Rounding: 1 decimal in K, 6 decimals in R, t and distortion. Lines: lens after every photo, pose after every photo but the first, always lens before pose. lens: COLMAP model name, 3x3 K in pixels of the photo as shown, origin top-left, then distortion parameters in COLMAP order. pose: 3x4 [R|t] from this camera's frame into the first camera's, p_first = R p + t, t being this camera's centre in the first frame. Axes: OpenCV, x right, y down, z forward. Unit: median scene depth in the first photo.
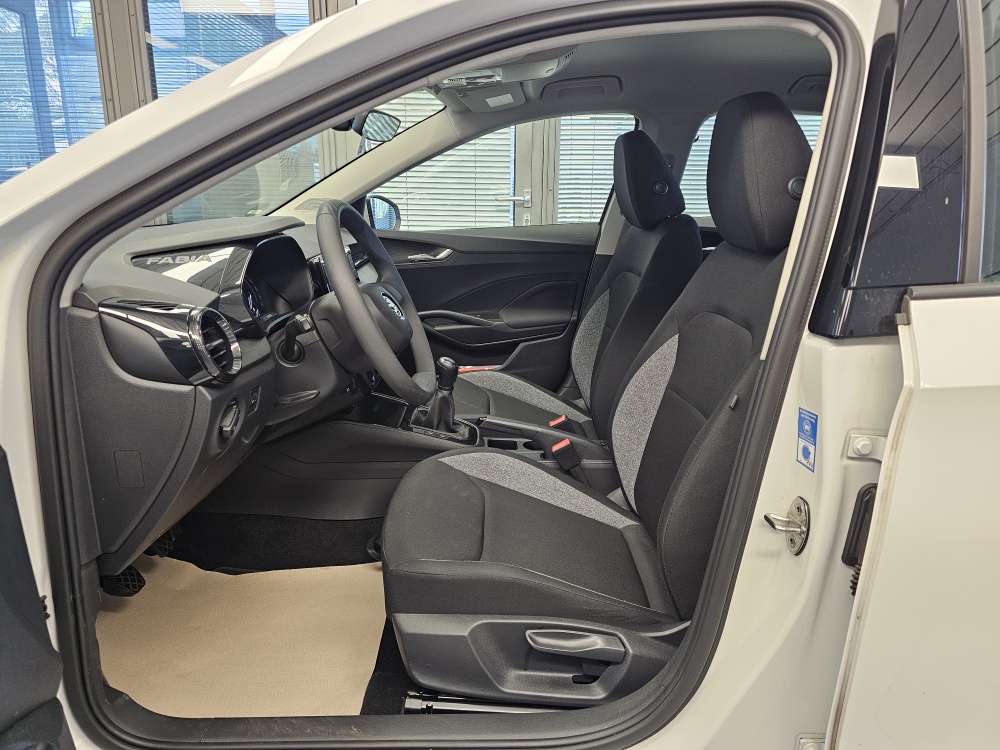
lens RADIAL K [[676.8, 0, 497.8], [0, 676.8, 366.2], [0, 0, 1]] dist [0.059492, -0.052737]
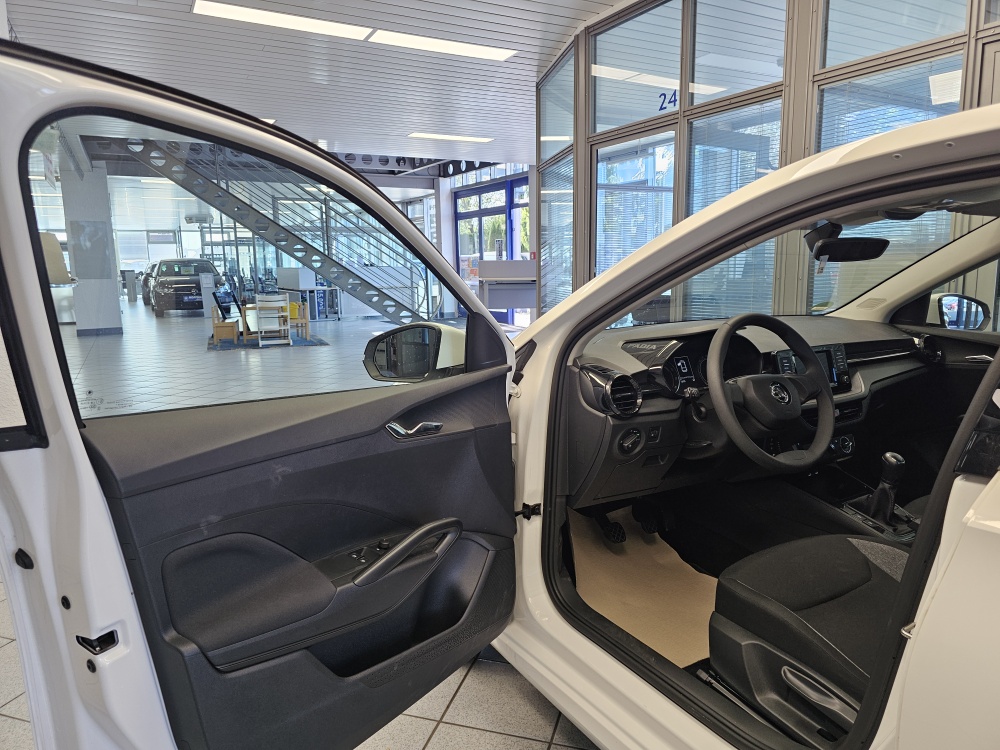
lens RADIAL K [[676.8, 0, 492.5], [0, 676.8, 367.0], [0, 0, 1]] dist [0.059492, -0.052737]
pose [[0.477552, 0.106224, -0.872158, 0.814436], [-0.202559, 0.979234, 0.008354, -0.041513], [0.854935, 0.172674, 0.489152, -0.147875]]
